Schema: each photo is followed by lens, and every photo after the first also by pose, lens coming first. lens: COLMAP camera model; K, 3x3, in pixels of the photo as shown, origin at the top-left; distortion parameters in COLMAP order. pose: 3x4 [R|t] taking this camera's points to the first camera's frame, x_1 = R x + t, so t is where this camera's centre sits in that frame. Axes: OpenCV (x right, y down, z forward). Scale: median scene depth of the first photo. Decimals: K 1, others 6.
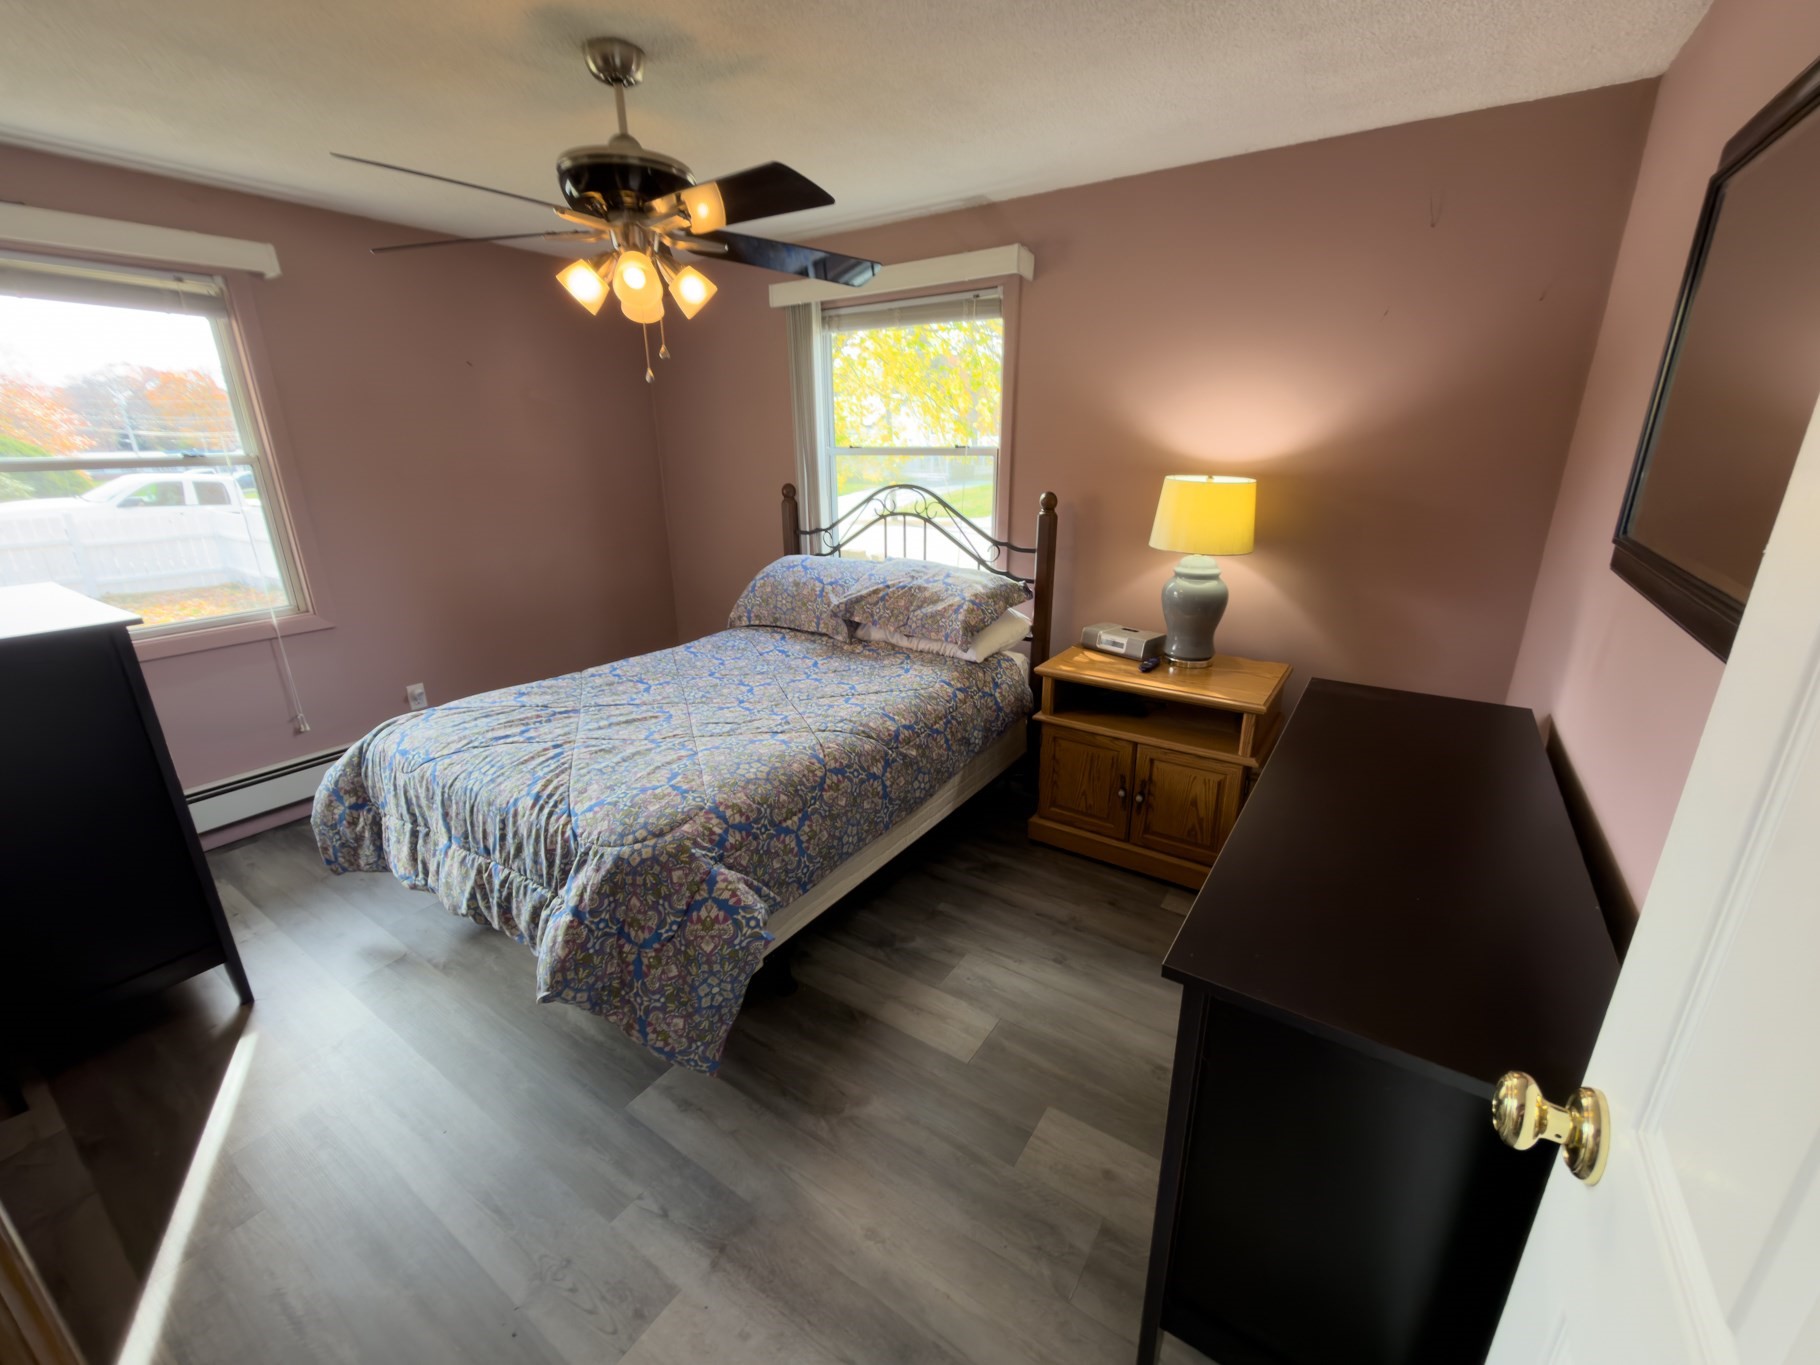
lens RADIAL K [[734.6, 0, 910.0], [0, 734.6, 682.5], [0, 0, 1]] dist [0.001281, 0.000102]
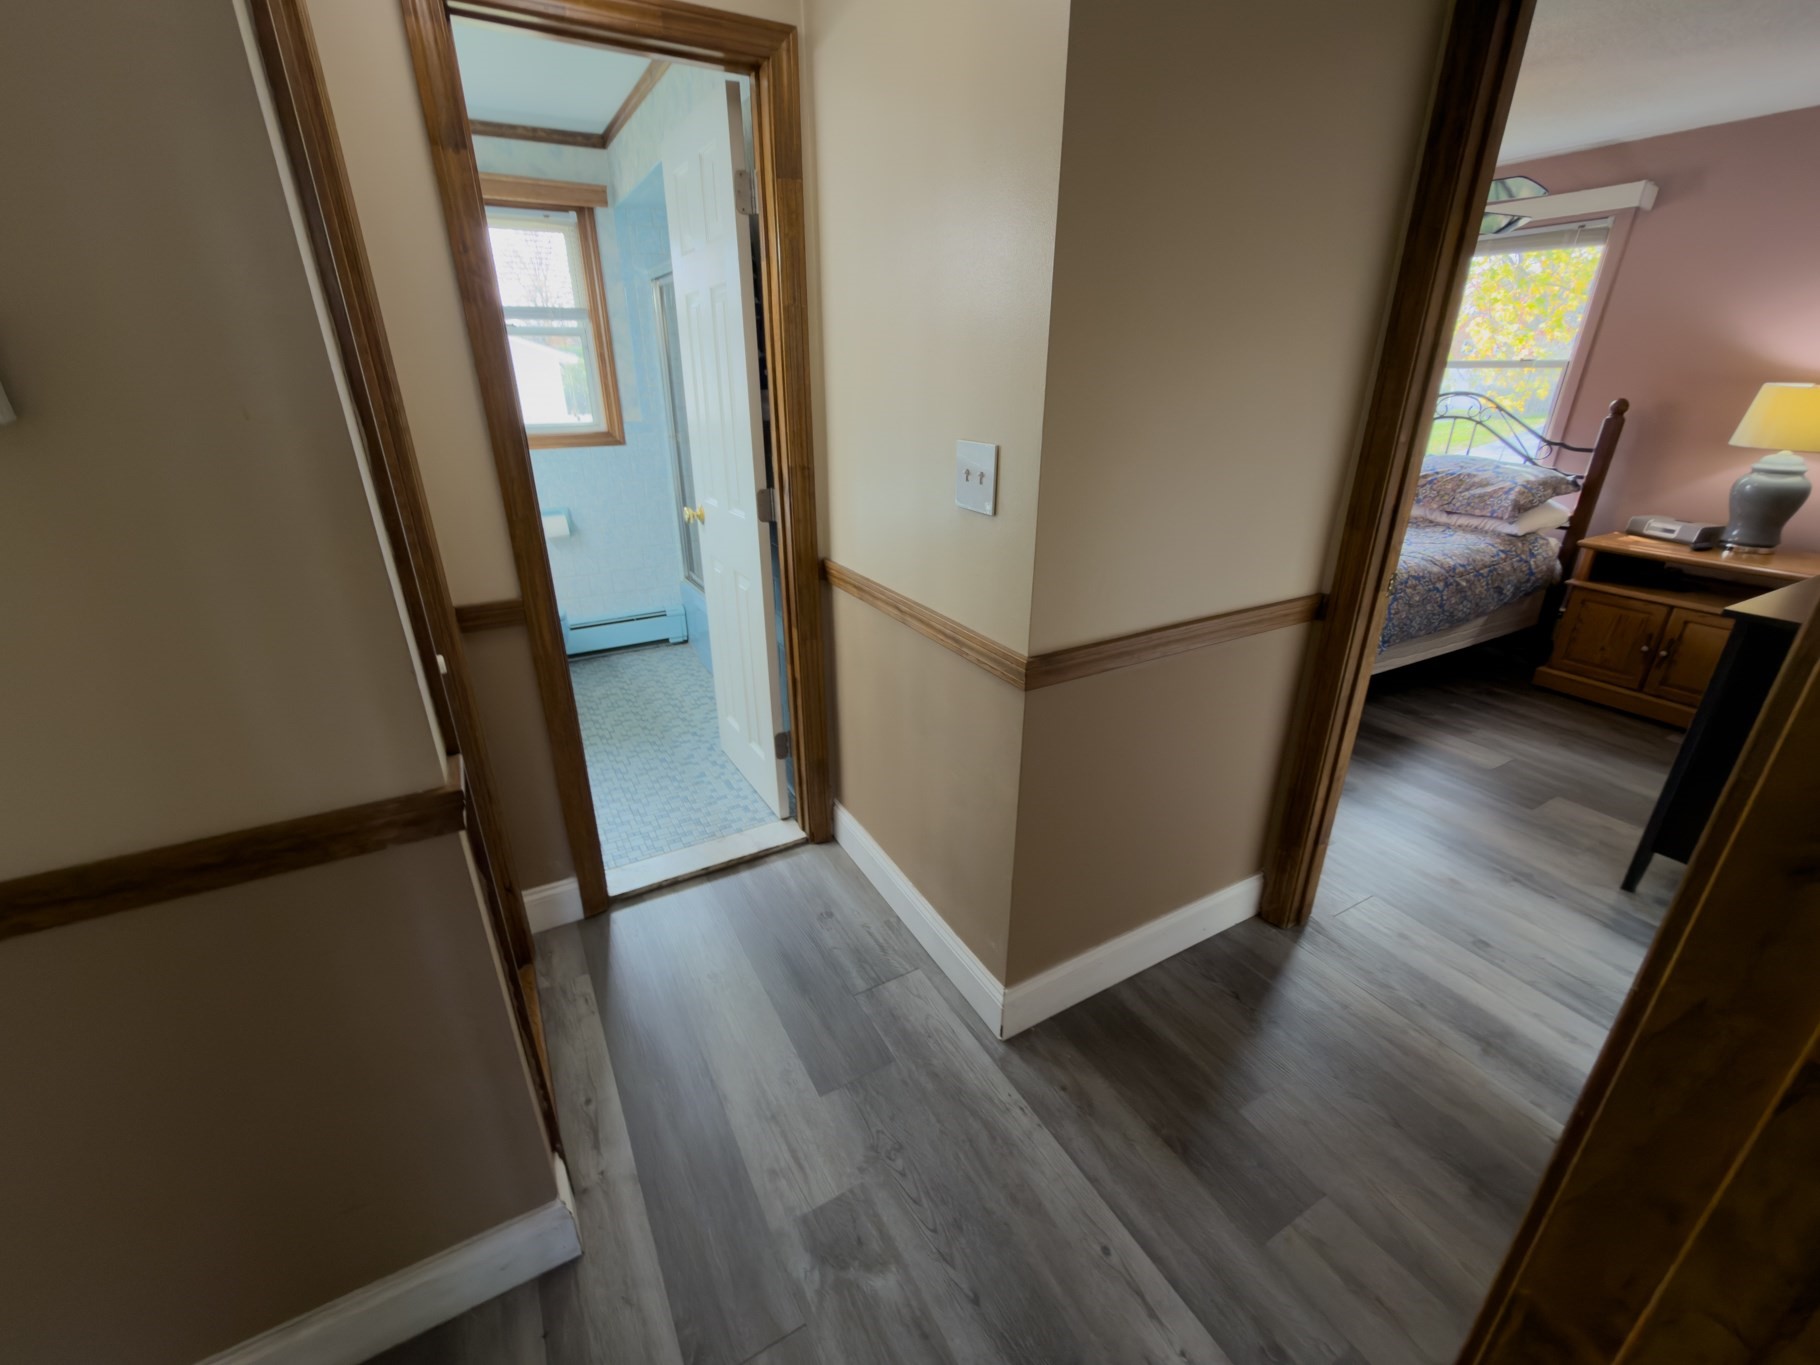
lens RADIAL K [[759.0, 0, 910.0], [0, 759.0, 682.5], [0, 0, 1]] dist [-0.000642, 0.000517]
pose [[0.892540, 0.181666, -0.412760, -0.254566], [-0.150134, 0.982761, 0.107892, 0.236306], [0.425244, -0.034329, 0.904427, -0.621752]]
